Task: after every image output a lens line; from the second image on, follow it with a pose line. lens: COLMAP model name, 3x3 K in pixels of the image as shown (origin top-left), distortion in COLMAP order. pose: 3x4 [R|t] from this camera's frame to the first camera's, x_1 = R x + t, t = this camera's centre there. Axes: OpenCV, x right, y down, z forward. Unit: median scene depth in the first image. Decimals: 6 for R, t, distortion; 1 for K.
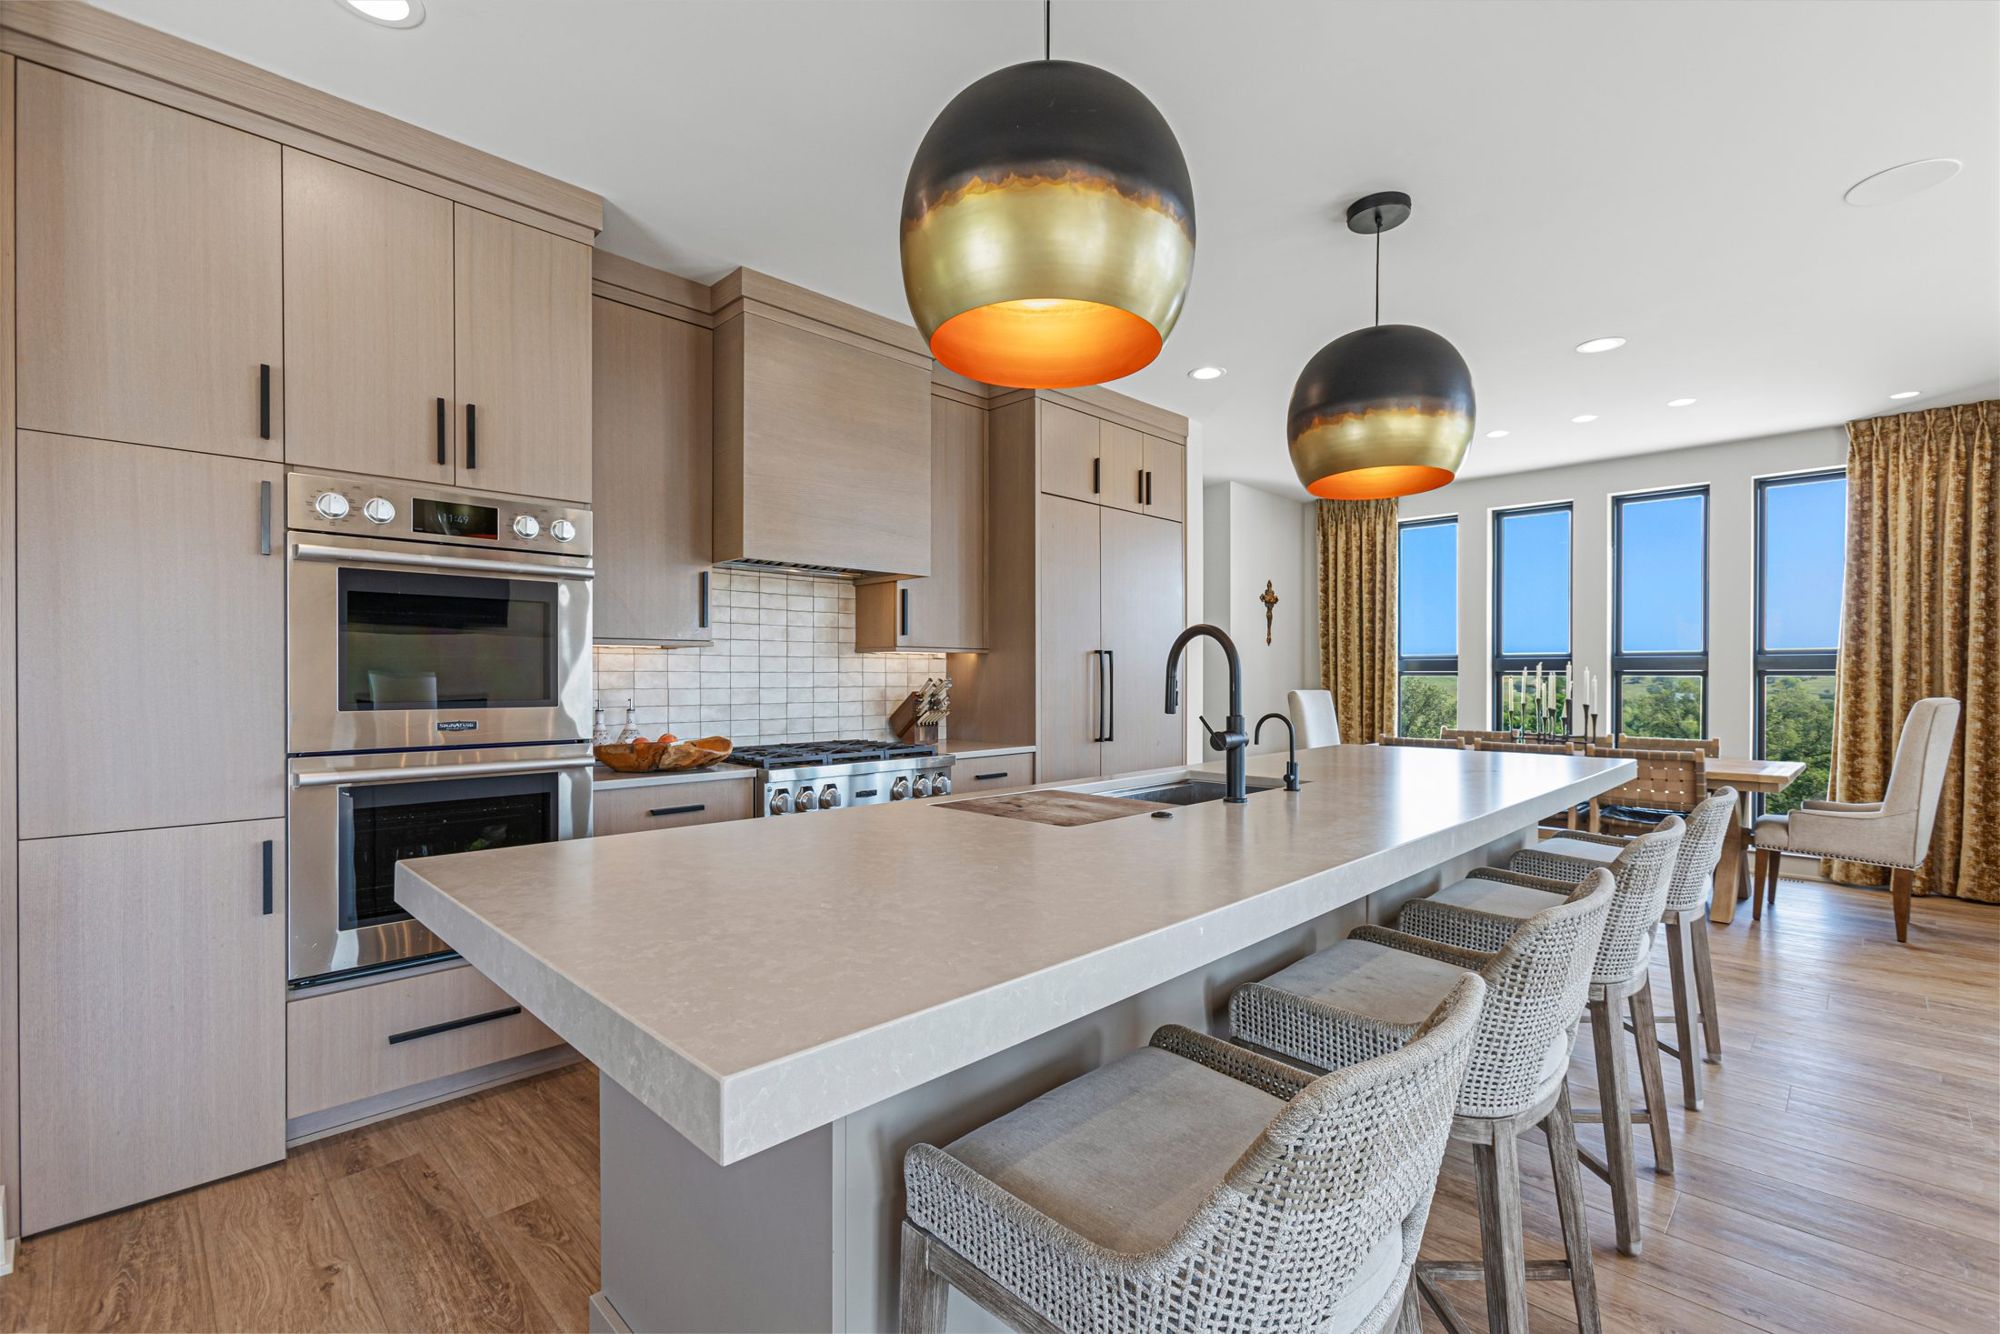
lens RADIAL K [[894.7, 0, 993.2], [0, 894.7, 674.5], [0, 0, 1]] dist [0.002440, 0.000485]
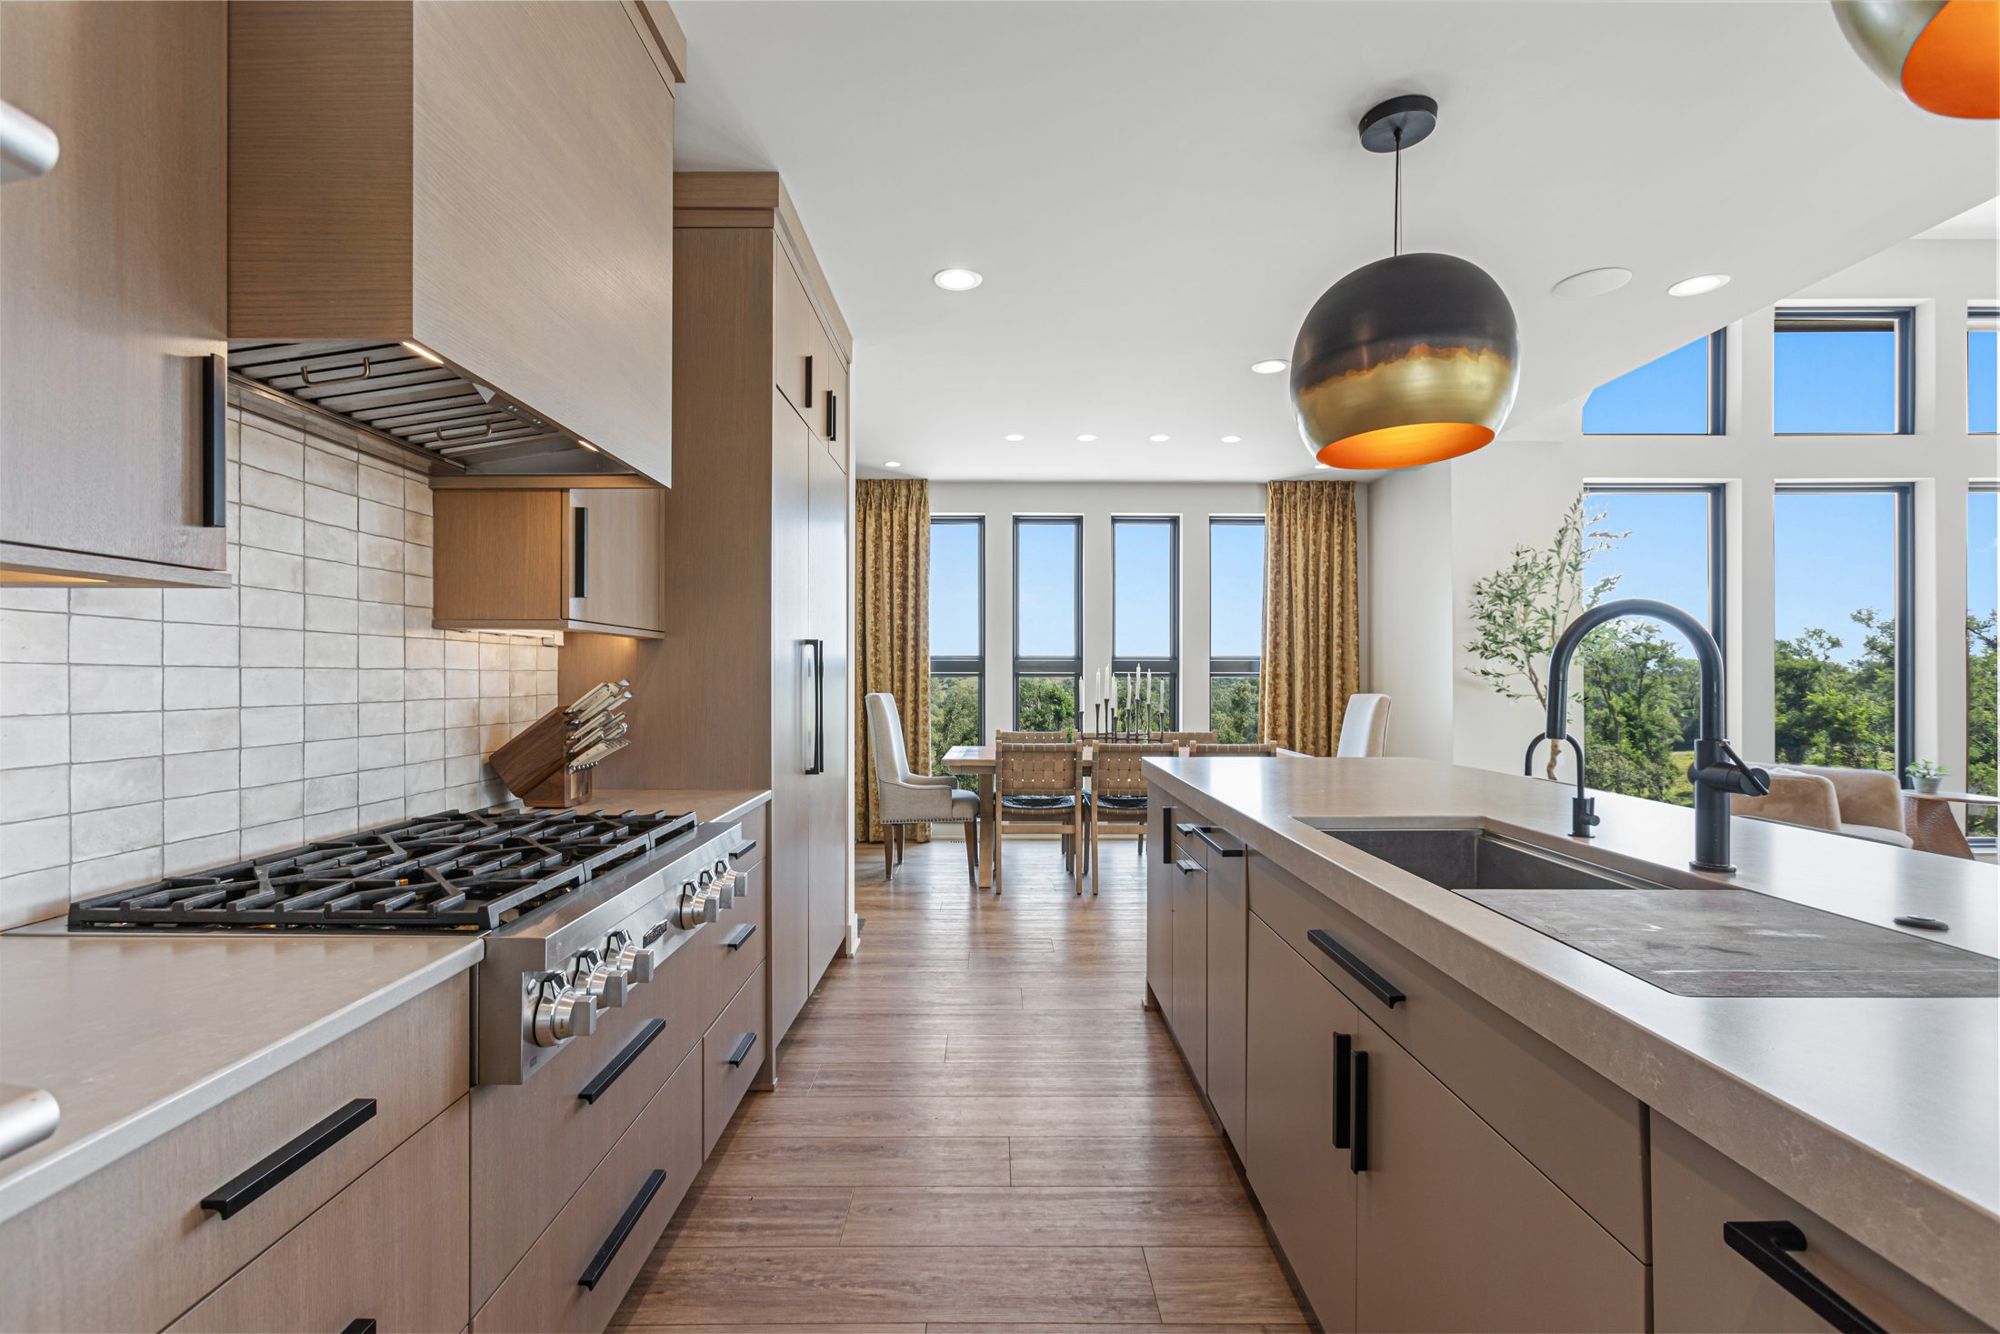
lens RADIAL K [[894.7, 0, 1001.8], [0, 894.7, 673.8], [0, 0, 1]] dist [0.002440, 0.000485]
pose [[0.697090, 0.003326, 0.716976, -0.276208], [-0.002948, 0.999994, -0.001772, -0.000065], [-0.716978, -0.000879, 0.697095, 0.435821]]
